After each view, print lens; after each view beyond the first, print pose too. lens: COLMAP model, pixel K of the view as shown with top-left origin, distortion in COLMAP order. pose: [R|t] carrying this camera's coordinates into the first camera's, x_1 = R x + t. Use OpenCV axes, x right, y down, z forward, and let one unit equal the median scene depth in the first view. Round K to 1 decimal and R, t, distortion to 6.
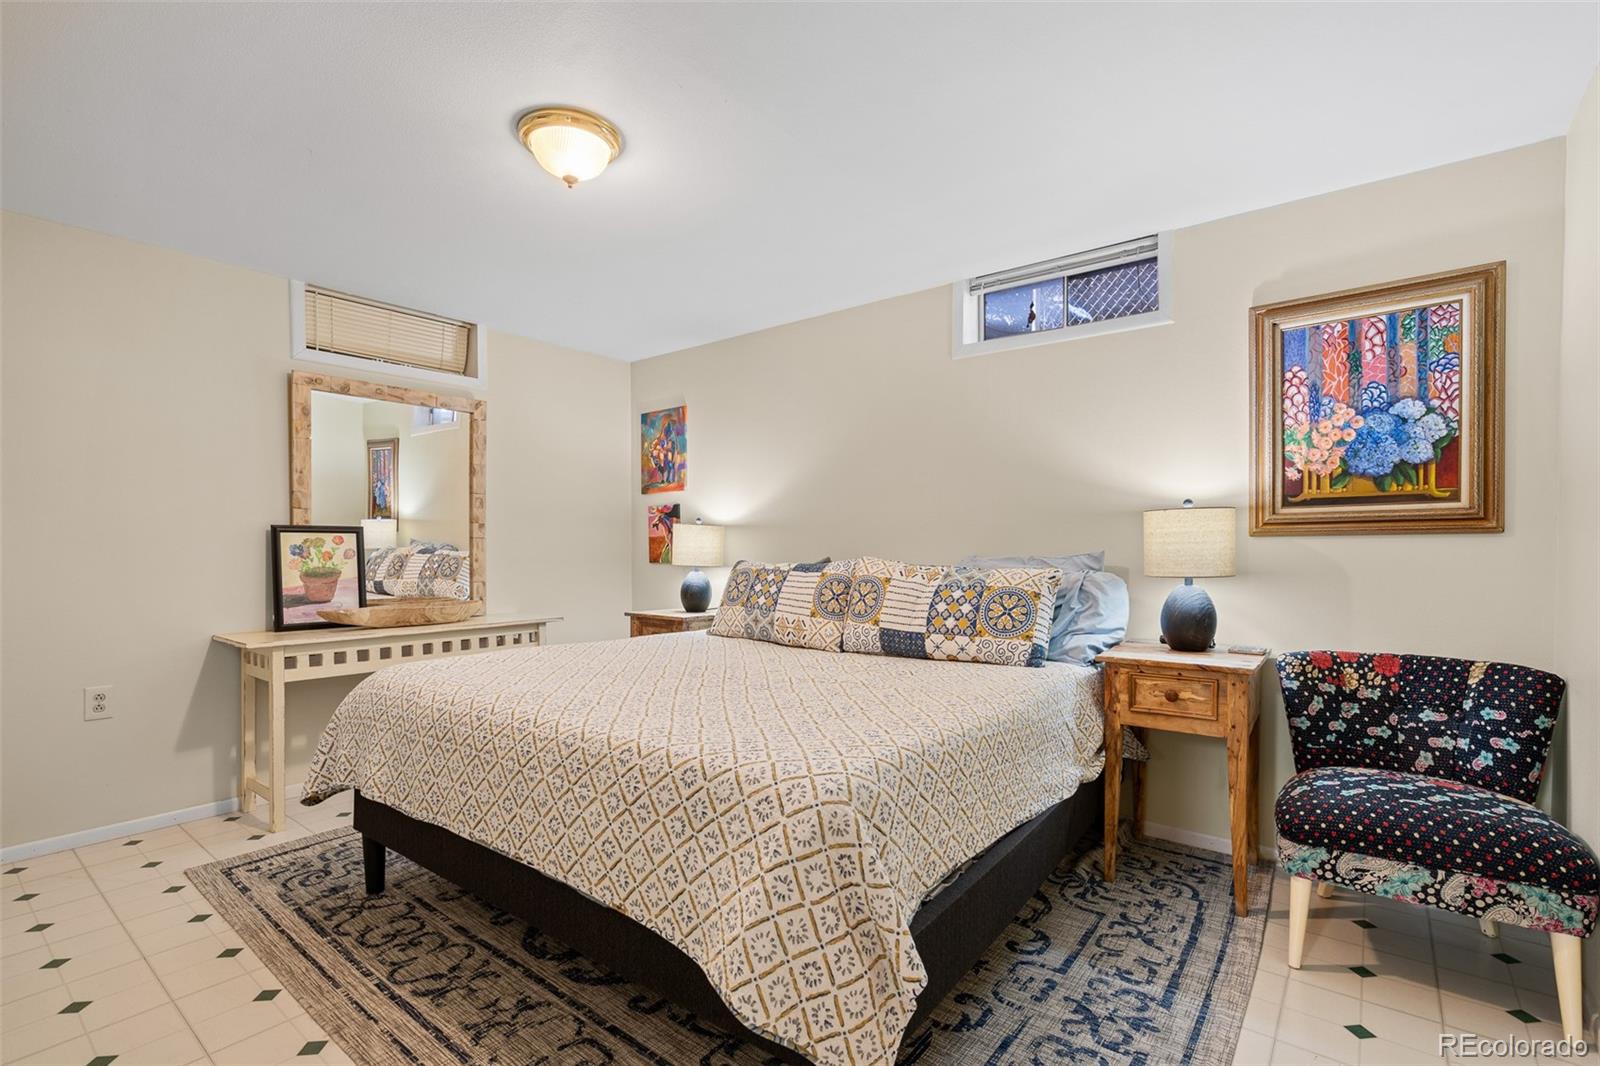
lens RADIAL K [[727.1, 0, 801.1], [0, 727.1, 542.8], [0, 0, 1]] dist [-0.009203, 0.003603]
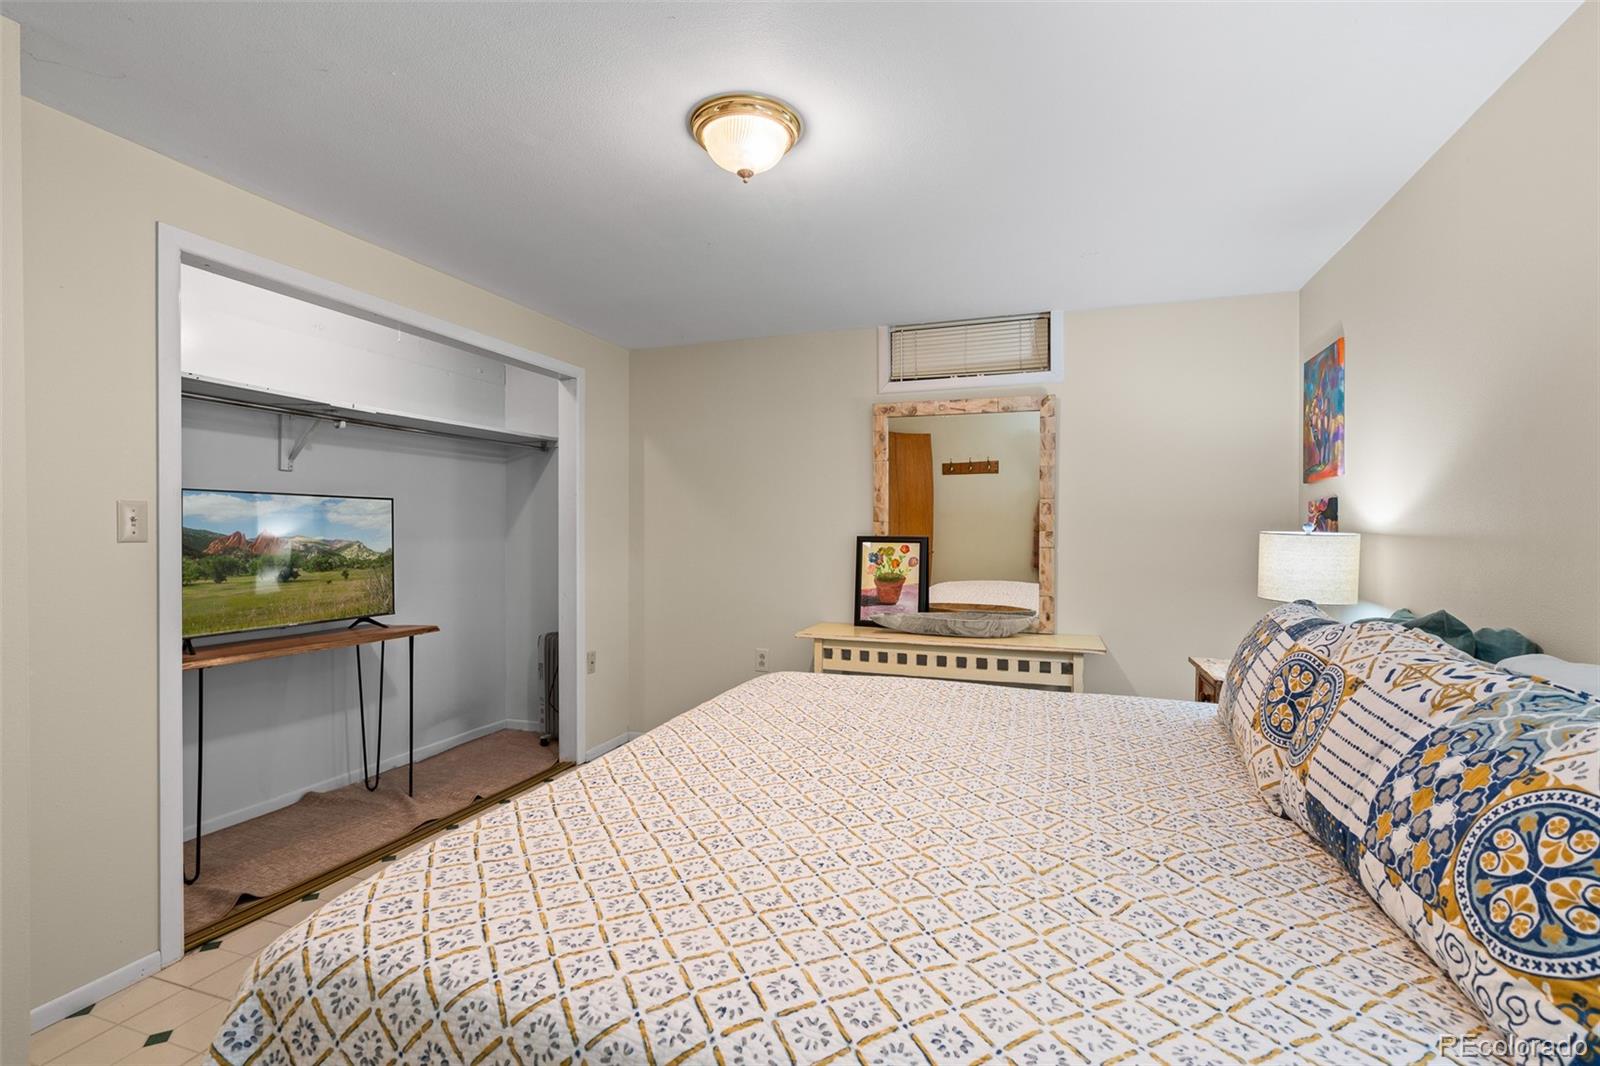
lens RADIAL K [[727.1, 0, 804.2], [0, 727.1, 517.3], [0, 0, 1]] dist [-0.009203, 0.003603]
pose [[0.331514, -0.015166, -0.943328, 0.374218], [-0.003347, 0.999846, -0.017251, -0.034054], [0.943444, 0.008876, 0.331412, 0.510282]]
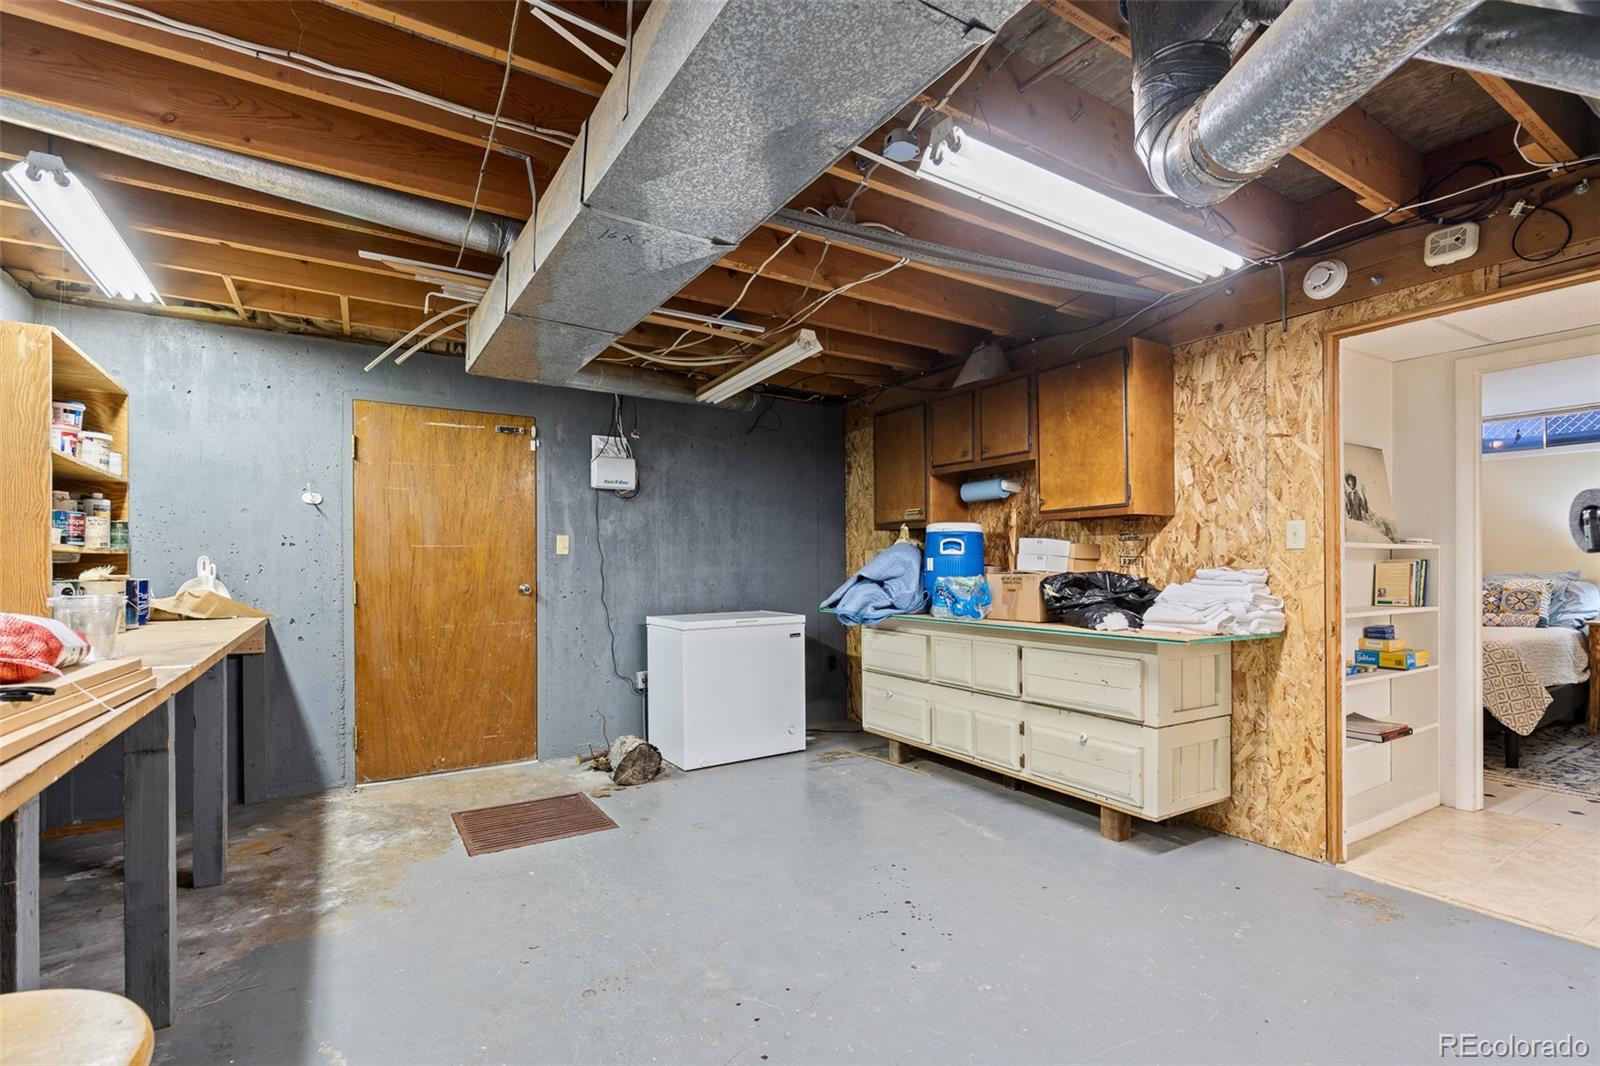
lens RADIAL K [[727.1, 0, 800.7], [0, 727.1, 549.8], [0, 0, 1]] dist [-0.009203, 0.003603]
pose [[0.938690, -0.008448, -0.344659, -0.720825], [0.003083, 0.999865, -0.016112, -0.015700], [0.344749, 0.014061, 0.938590, -1.256882]]
